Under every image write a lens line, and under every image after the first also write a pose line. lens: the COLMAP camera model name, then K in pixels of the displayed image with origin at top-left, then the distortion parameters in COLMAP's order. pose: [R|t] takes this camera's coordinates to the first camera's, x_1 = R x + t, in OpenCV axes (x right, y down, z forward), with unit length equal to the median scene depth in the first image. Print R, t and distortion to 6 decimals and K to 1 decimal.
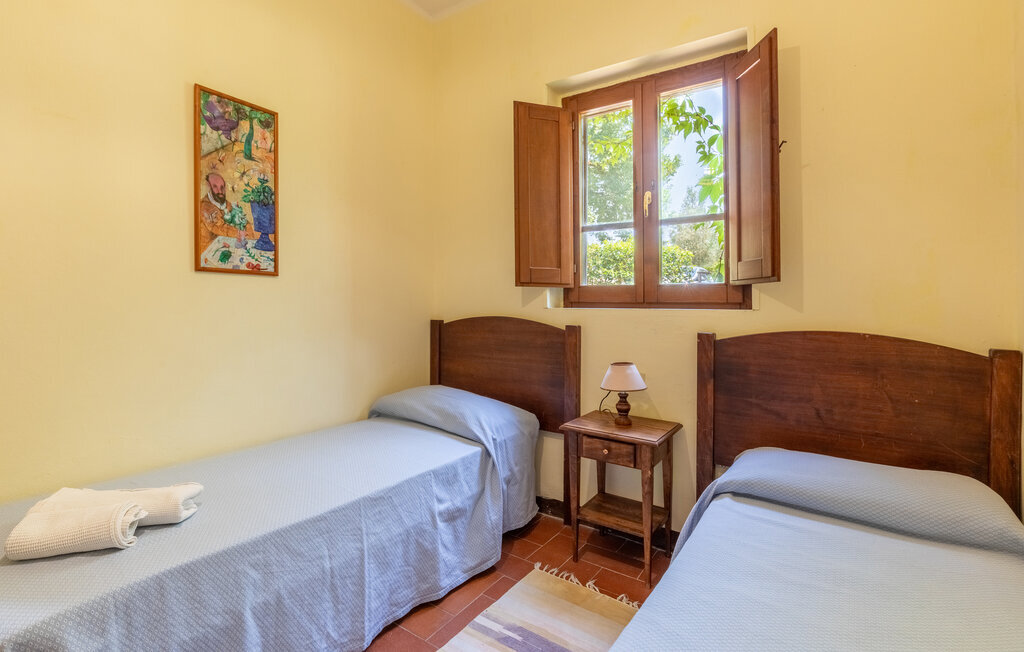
lens RADIAL K [[474.2, 0, 503.8], [0, 474.2, 307.2], [0, 0, 1]] dist [0.015187, 0.001811]
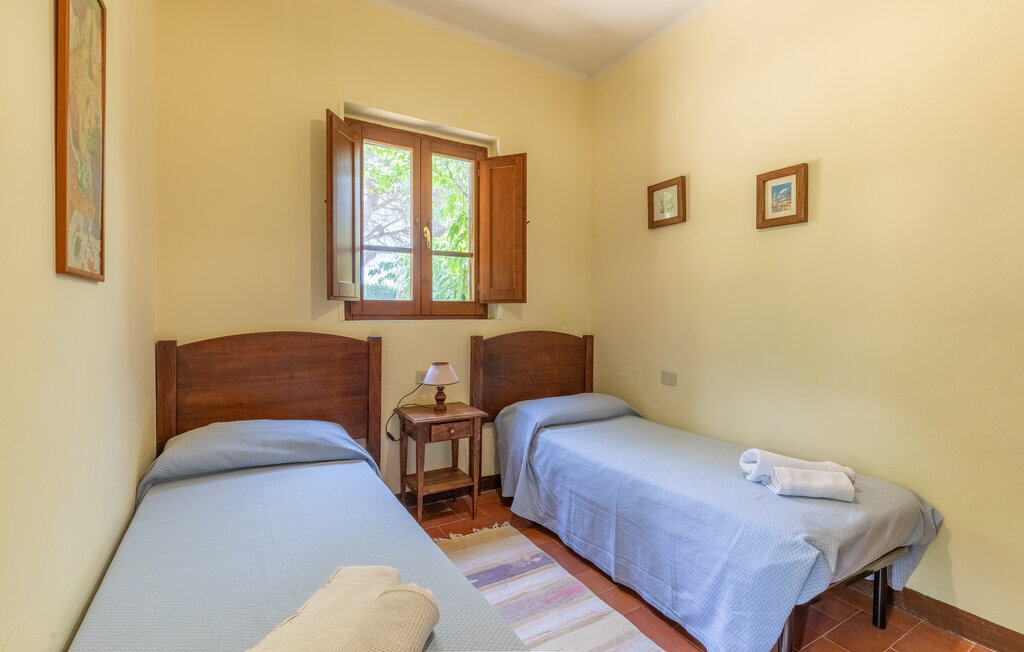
lens RADIAL K [[474.2, 0, 509.7], [0, 474.2, 314.2], [0, 0, 1]] dist [0.015187, 0.001811]
pose [[0.409171, -0.016575, 0.912307, -0.832789], [0.000870, 0.999842, 0.017775, -0.036979], [-0.912457, -0.006479, 0.409120, 0.301913]]
